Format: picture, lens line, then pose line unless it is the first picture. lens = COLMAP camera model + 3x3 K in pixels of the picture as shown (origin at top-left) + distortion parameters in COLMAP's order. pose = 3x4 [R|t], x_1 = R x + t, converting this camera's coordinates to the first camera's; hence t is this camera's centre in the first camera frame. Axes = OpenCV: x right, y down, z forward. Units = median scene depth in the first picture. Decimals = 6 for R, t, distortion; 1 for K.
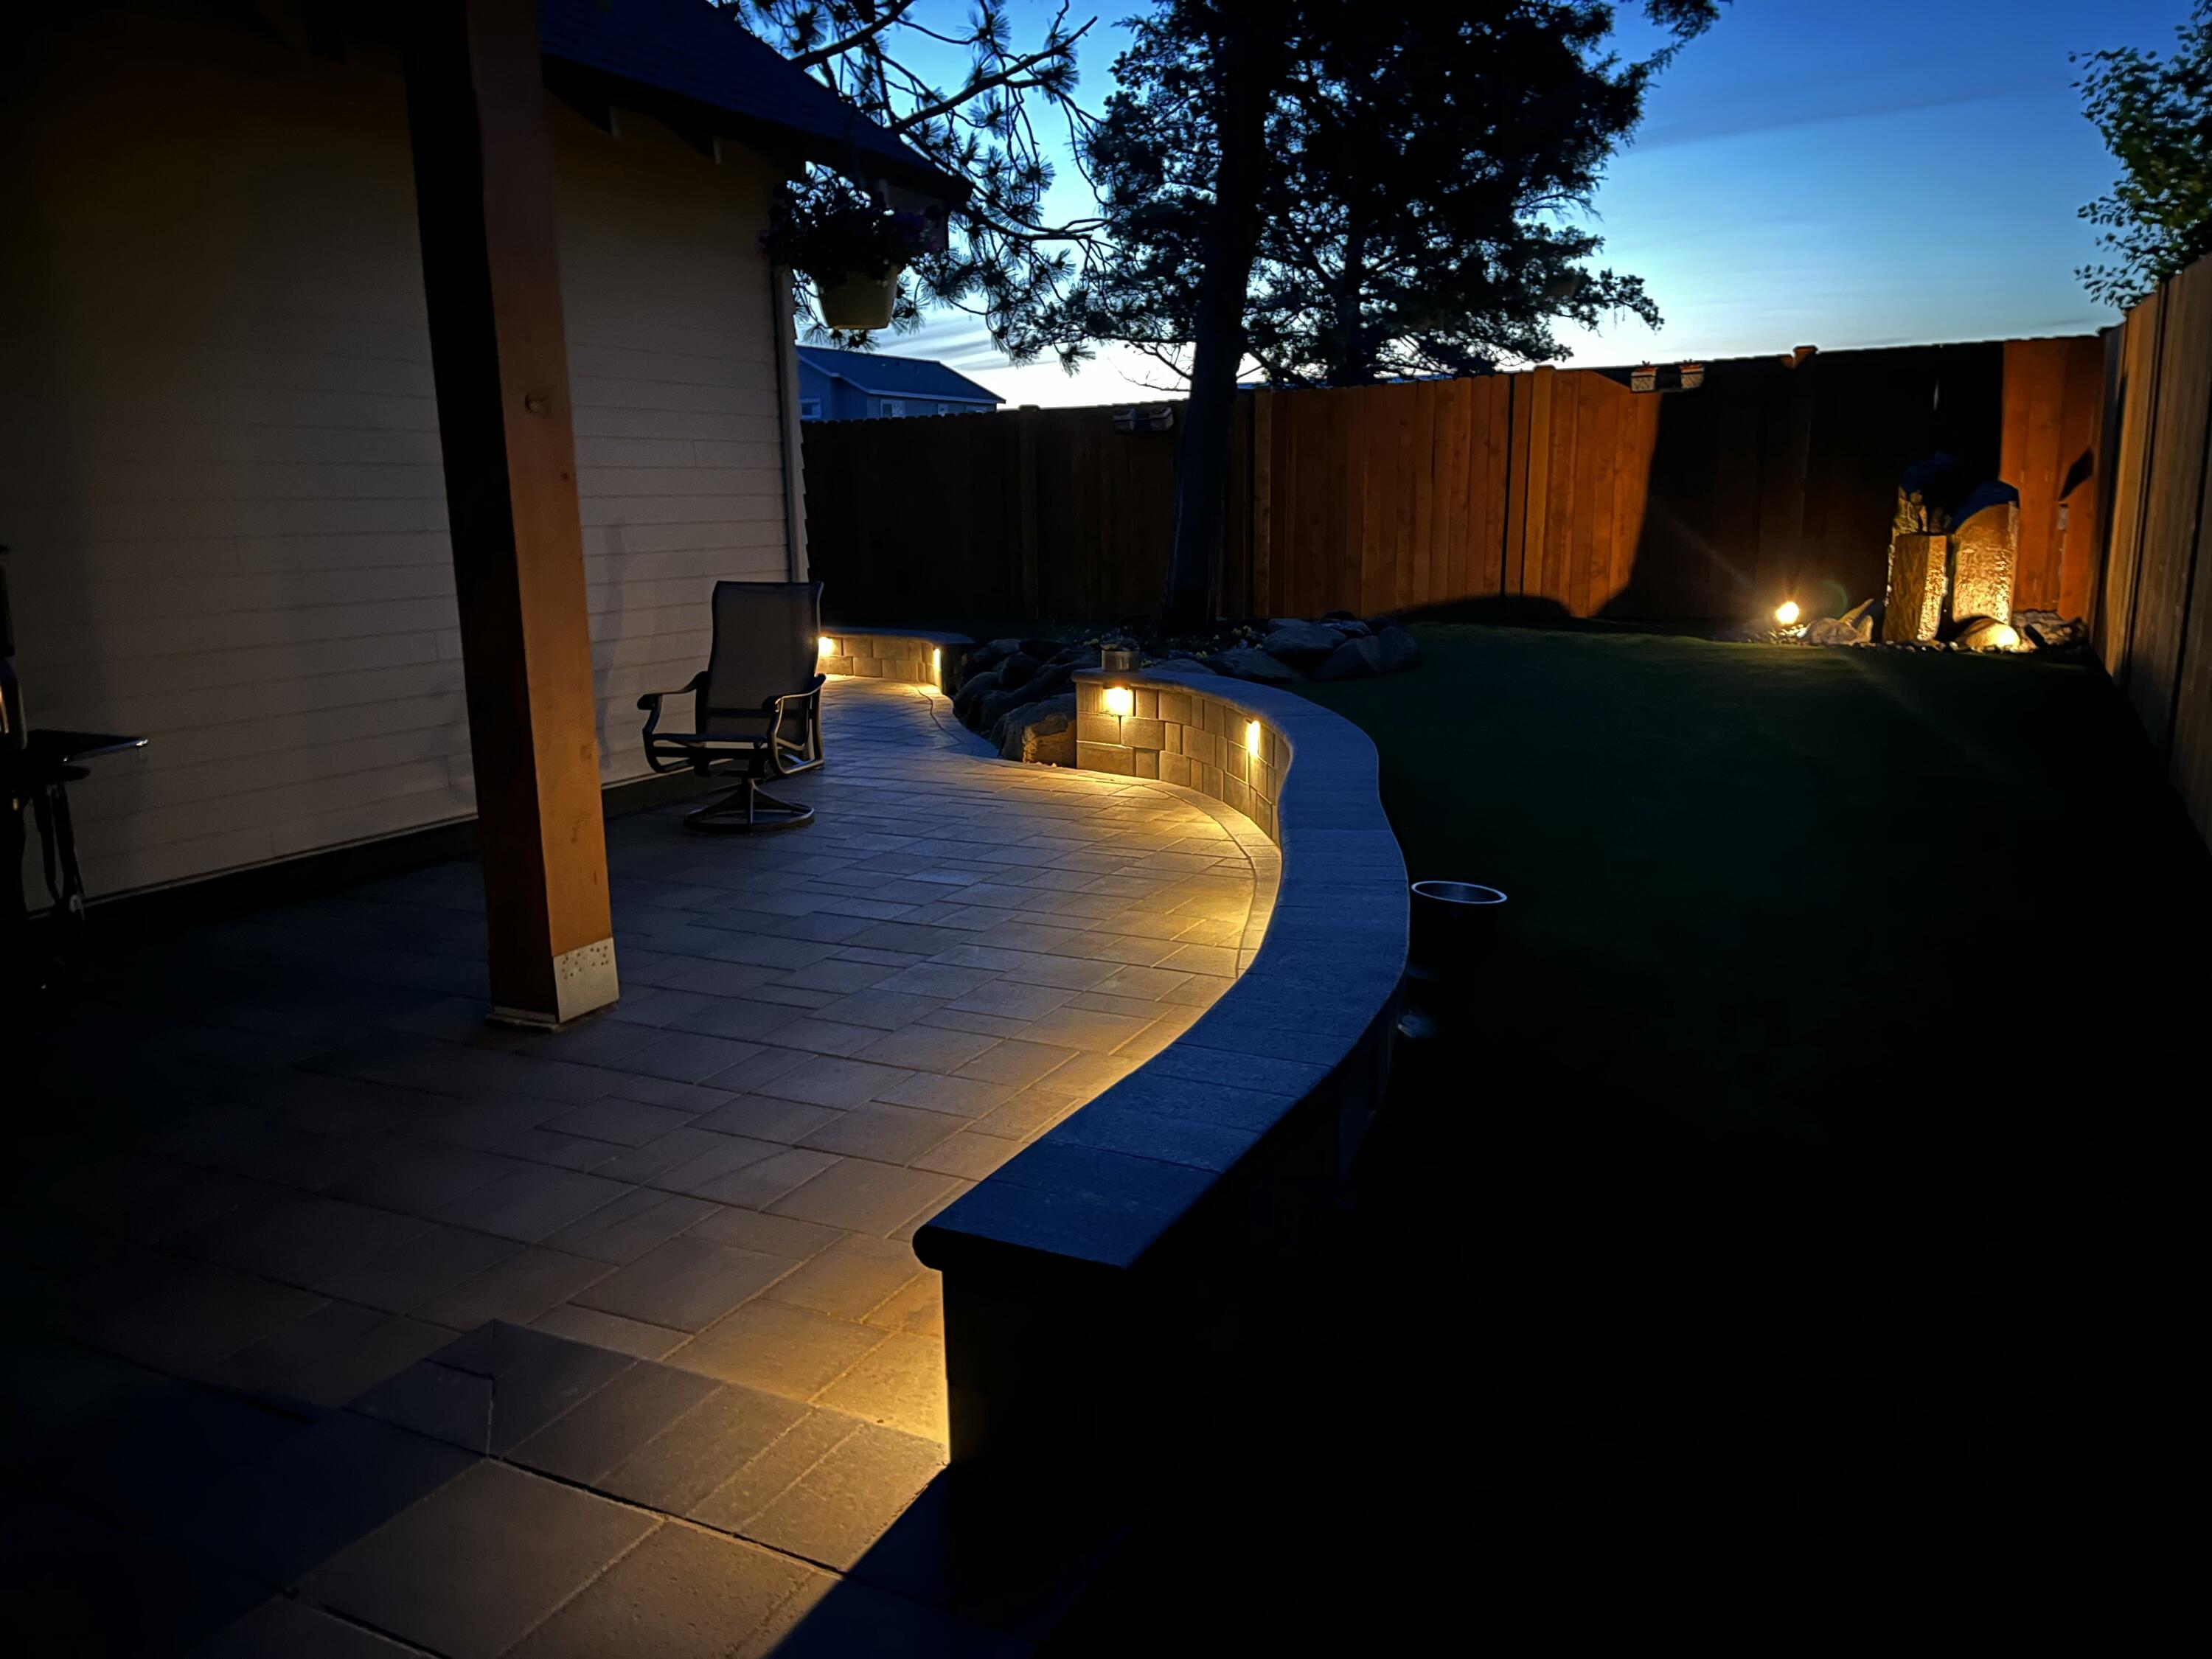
lens RADIAL K [[1638.2, 0, 1106.0], [0, 1638.2, 829.5], [0, 0, 1]] dist [0.047125, -0.083724]
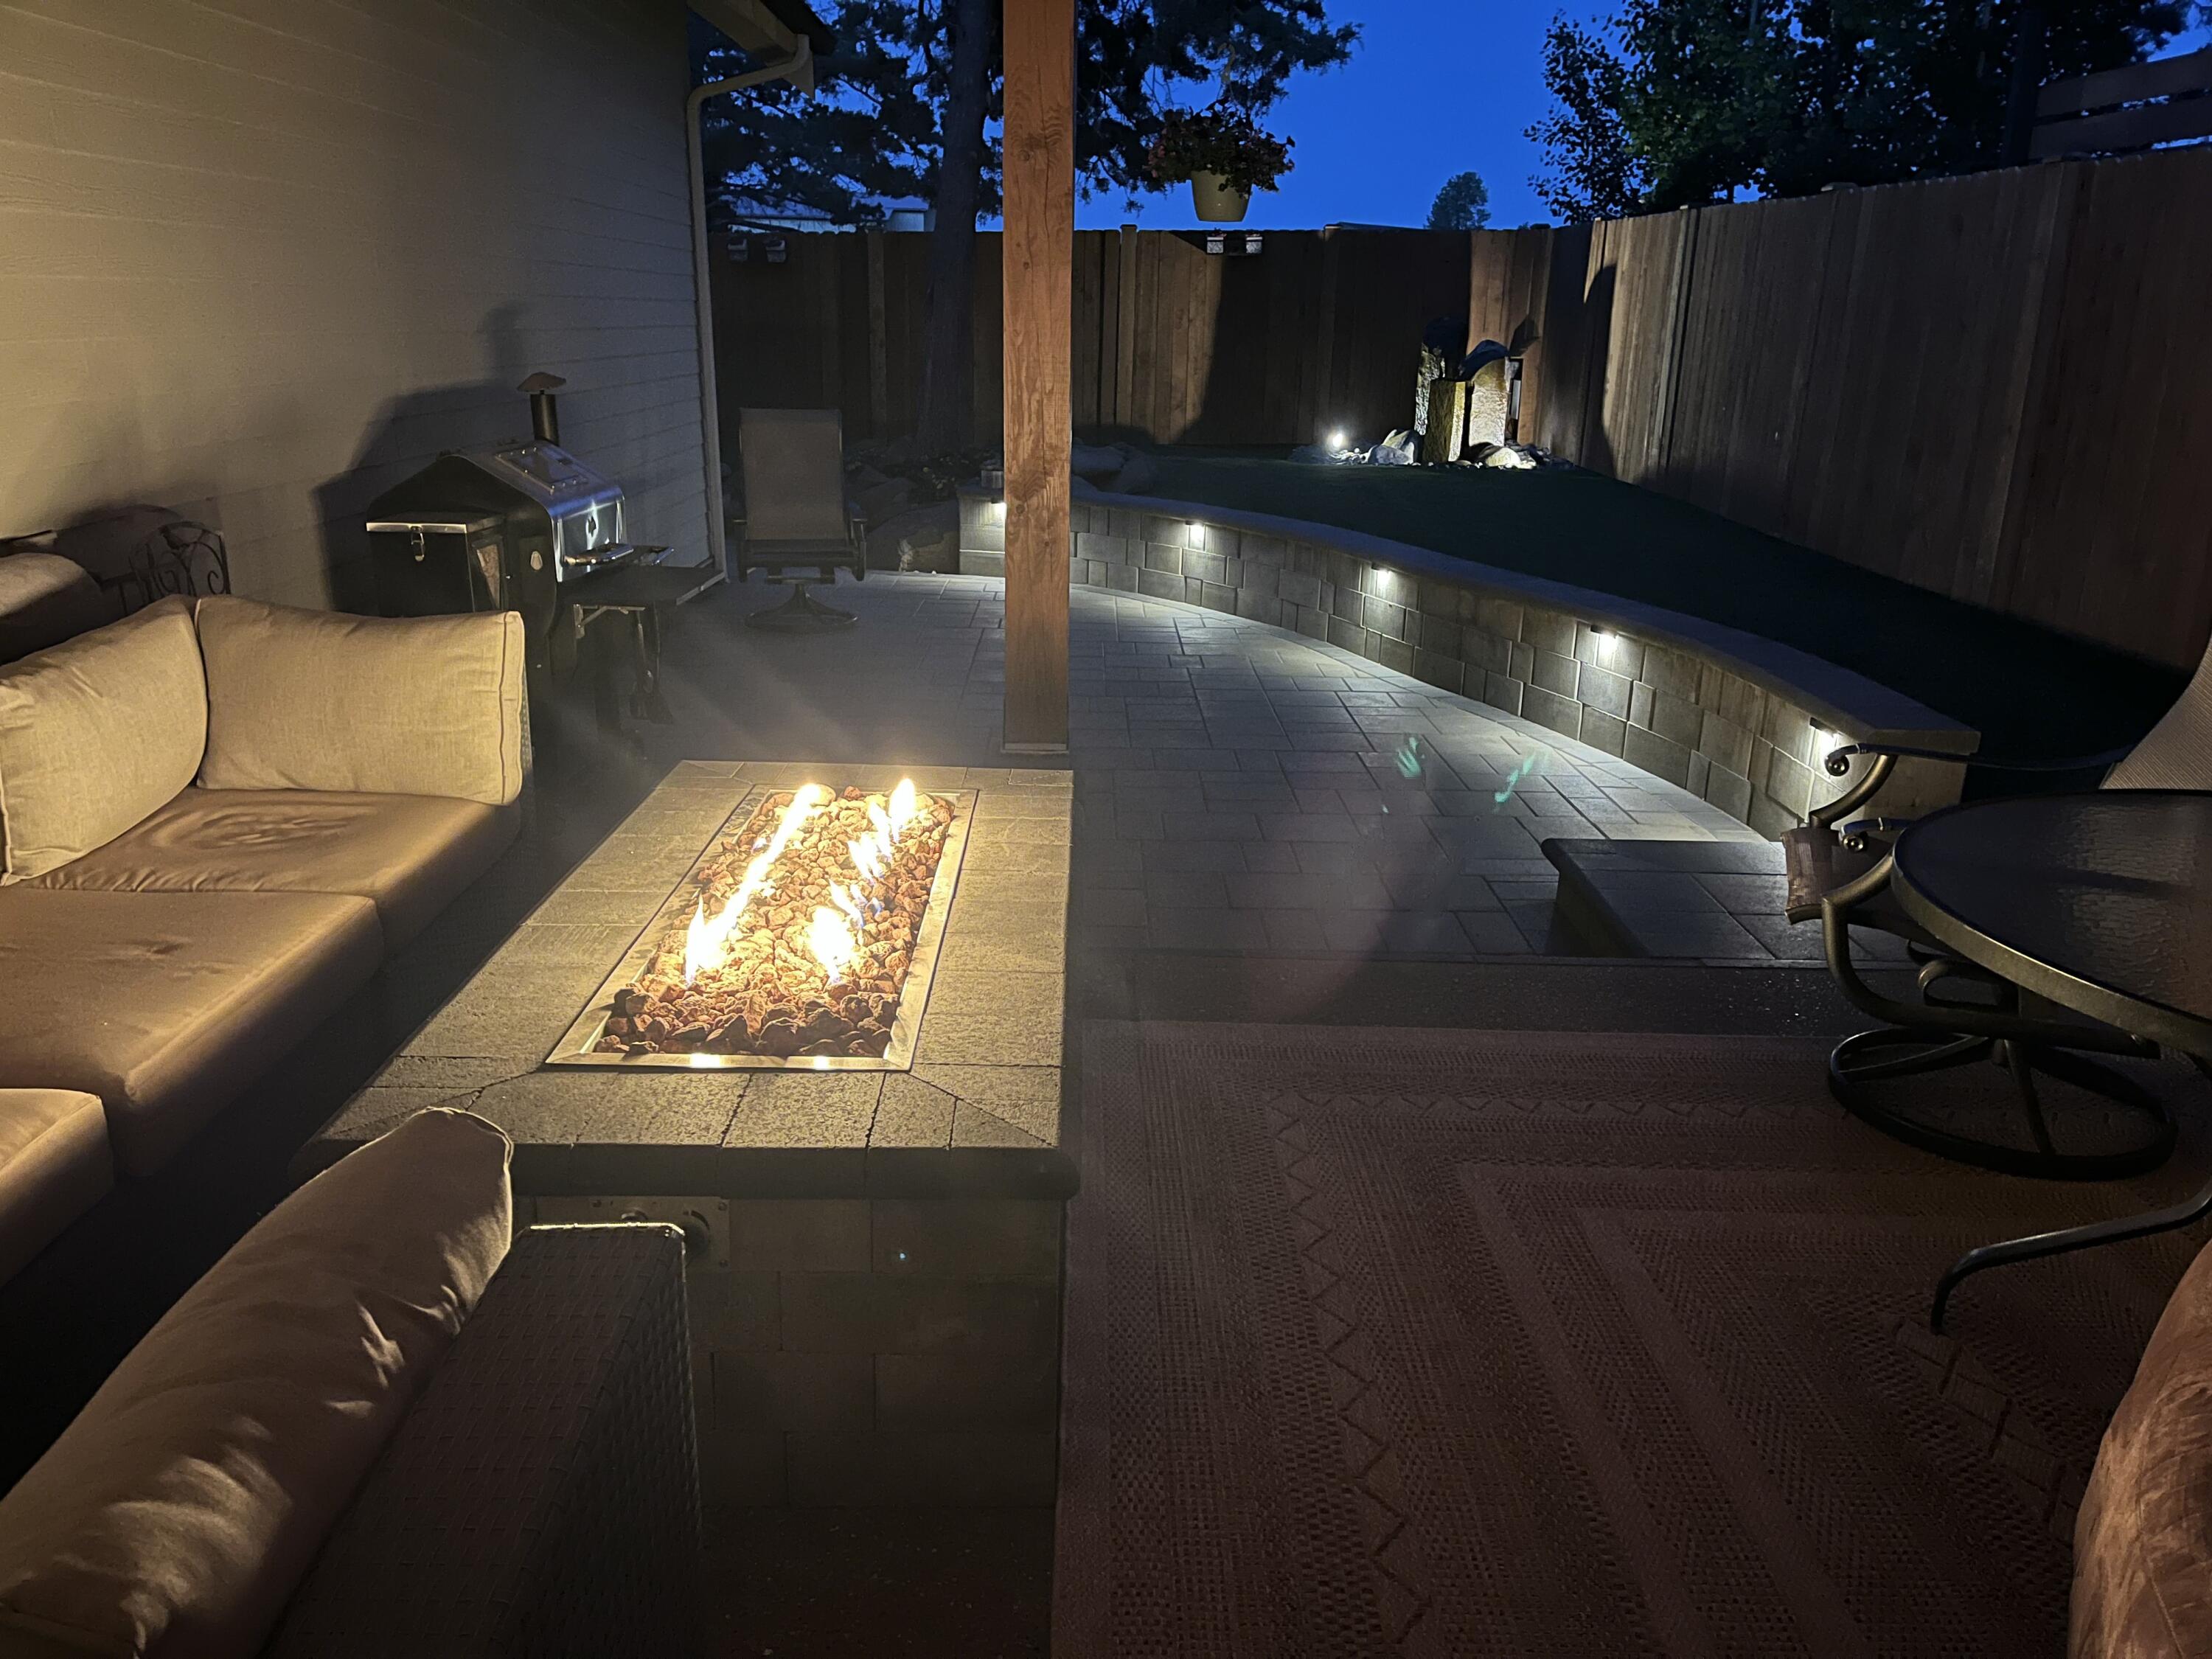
lens RADIAL K [[1638.2, 0, 1106.0], [0, 1638.2, 829.5], [0, 0, 1]] dist [0.047125, -0.083724]
pose [[0.890954, -0.103509, 0.442140, -0.362778], [0.058569, 0.991735, 0.114152, 0.012399], [-0.450301, -0.075809, 0.889653, -0.080650]]
